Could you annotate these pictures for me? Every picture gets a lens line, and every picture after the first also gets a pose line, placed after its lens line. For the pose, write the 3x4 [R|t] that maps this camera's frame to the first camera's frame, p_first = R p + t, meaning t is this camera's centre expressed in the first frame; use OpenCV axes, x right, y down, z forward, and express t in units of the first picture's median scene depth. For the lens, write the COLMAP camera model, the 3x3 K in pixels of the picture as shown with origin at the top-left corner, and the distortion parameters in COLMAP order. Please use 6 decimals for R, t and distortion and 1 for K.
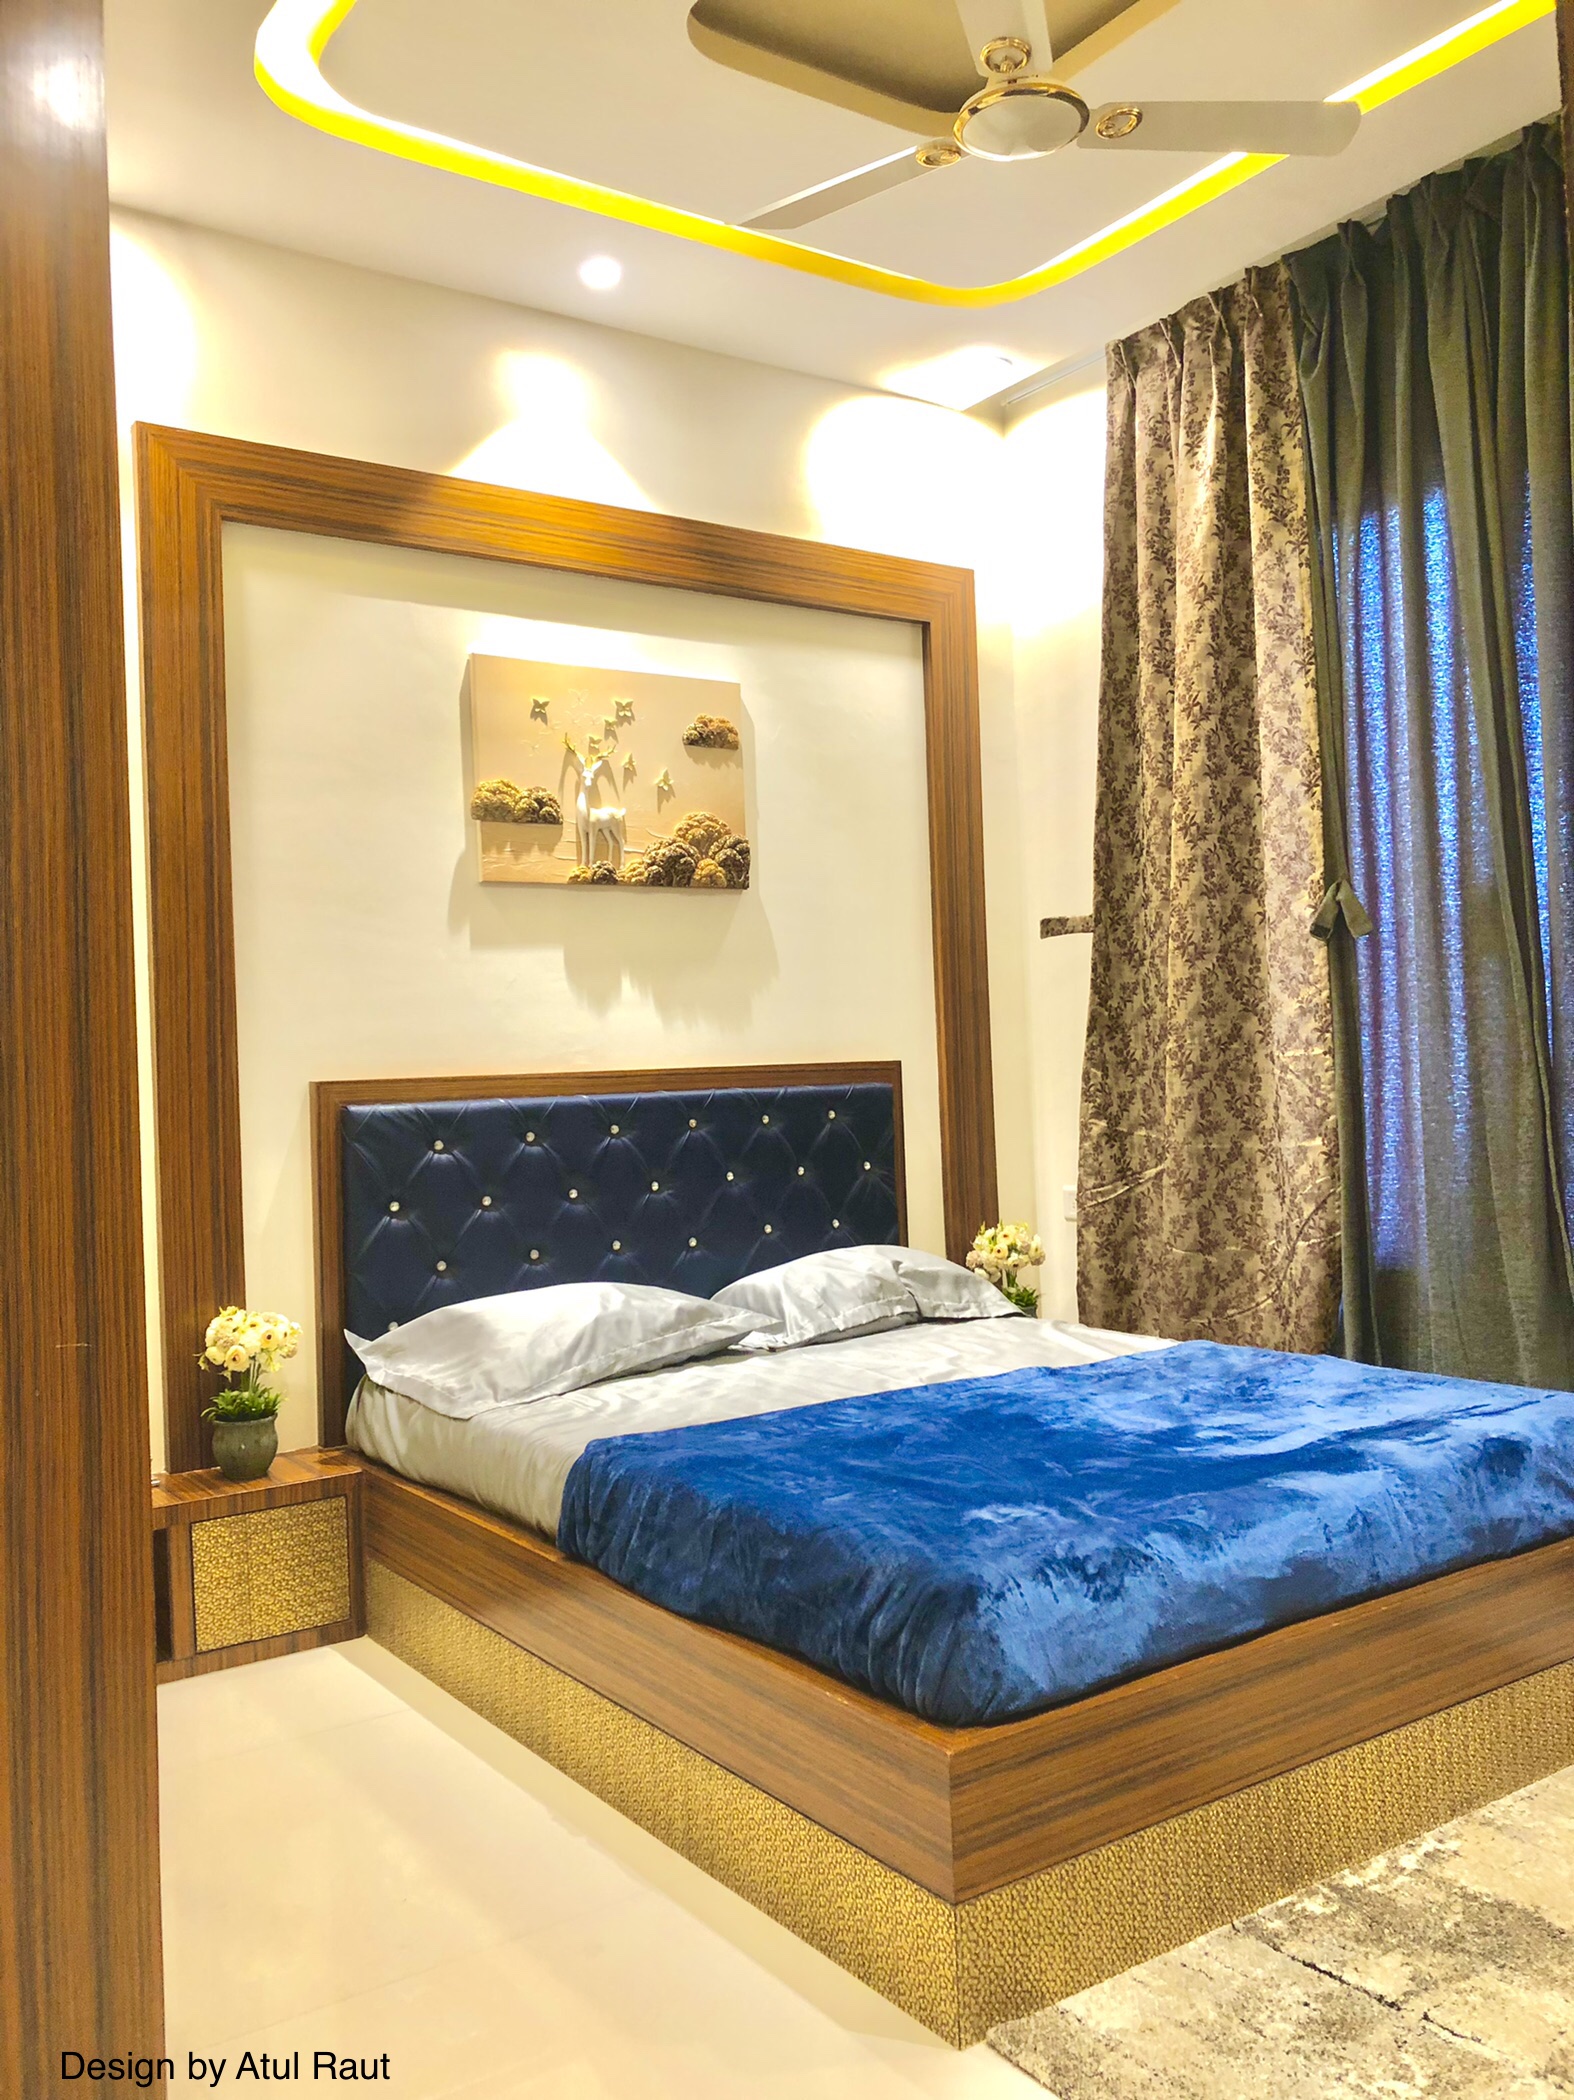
lens RADIAL K [[1726.7, 0, 787.0], [0, 1726.7, 1050.0], [0, 0, 1]] dist [0.005062, -0.009153]
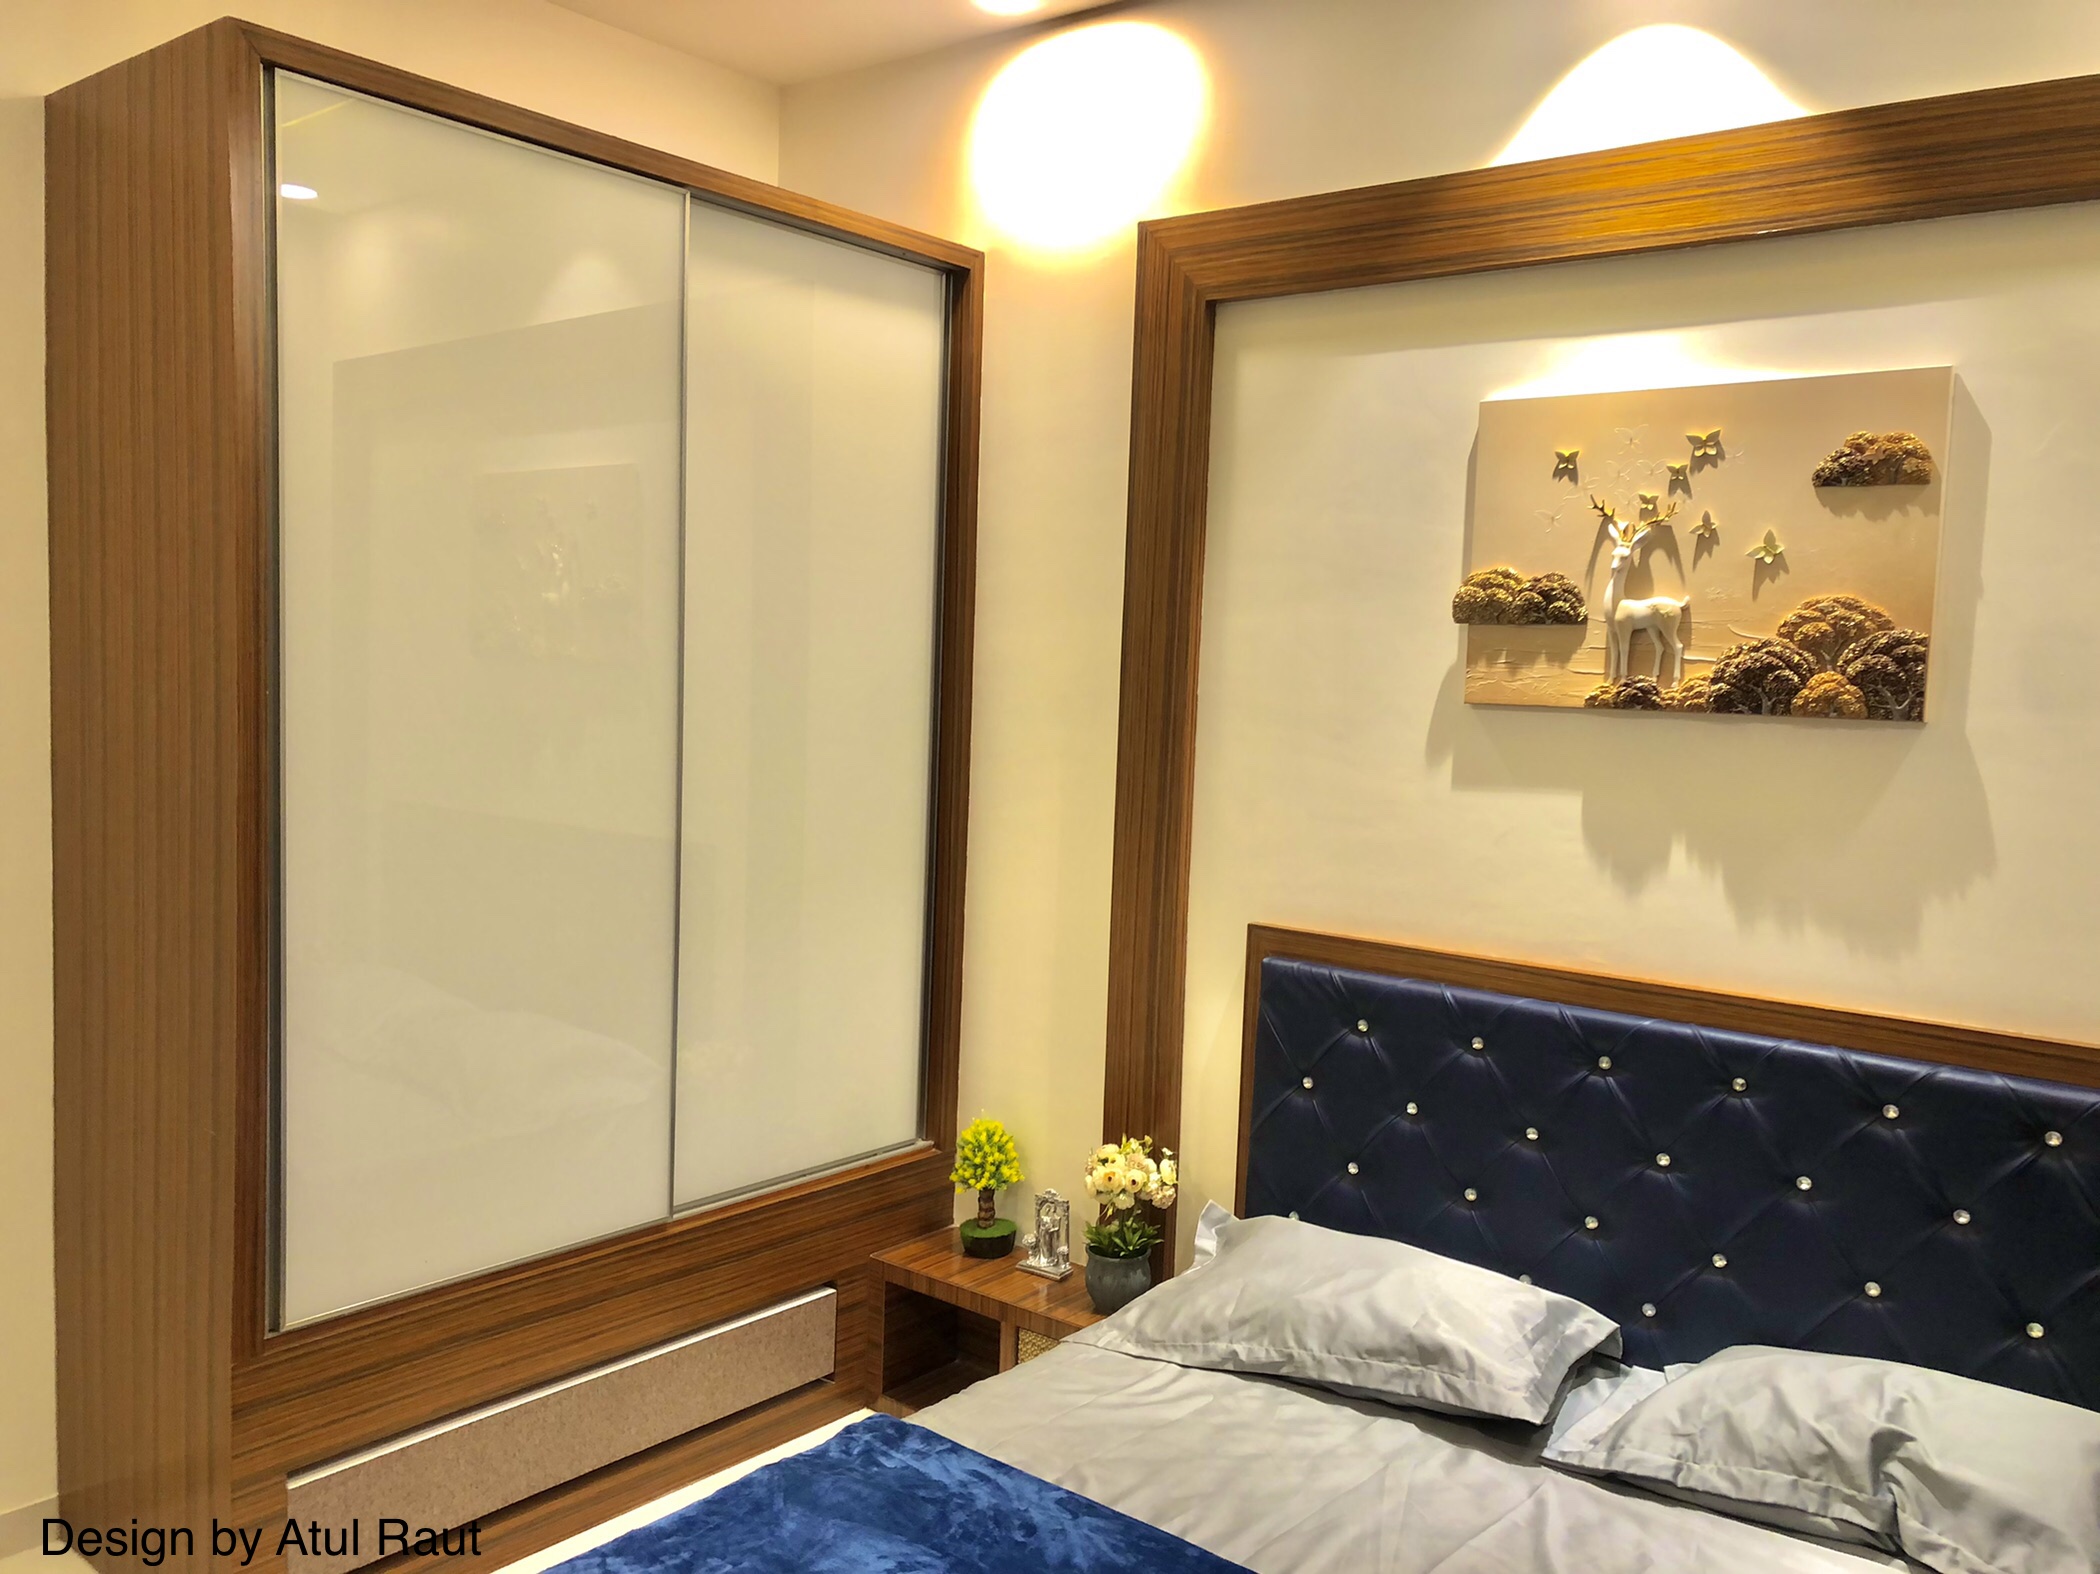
lens RADIAL K [[1726.7, 0, 1045.1], [0, 1726.7, 785.7], [0, 0, 1]] dist [0.005062, -0.009153]
pose [[0.269092, 0.107561, -0.957089, 0.493223], [-0.046418, 0.994038, 0.098662, -0.122723], [0.961995, 0.017877, 0.272481, 0.585613]]
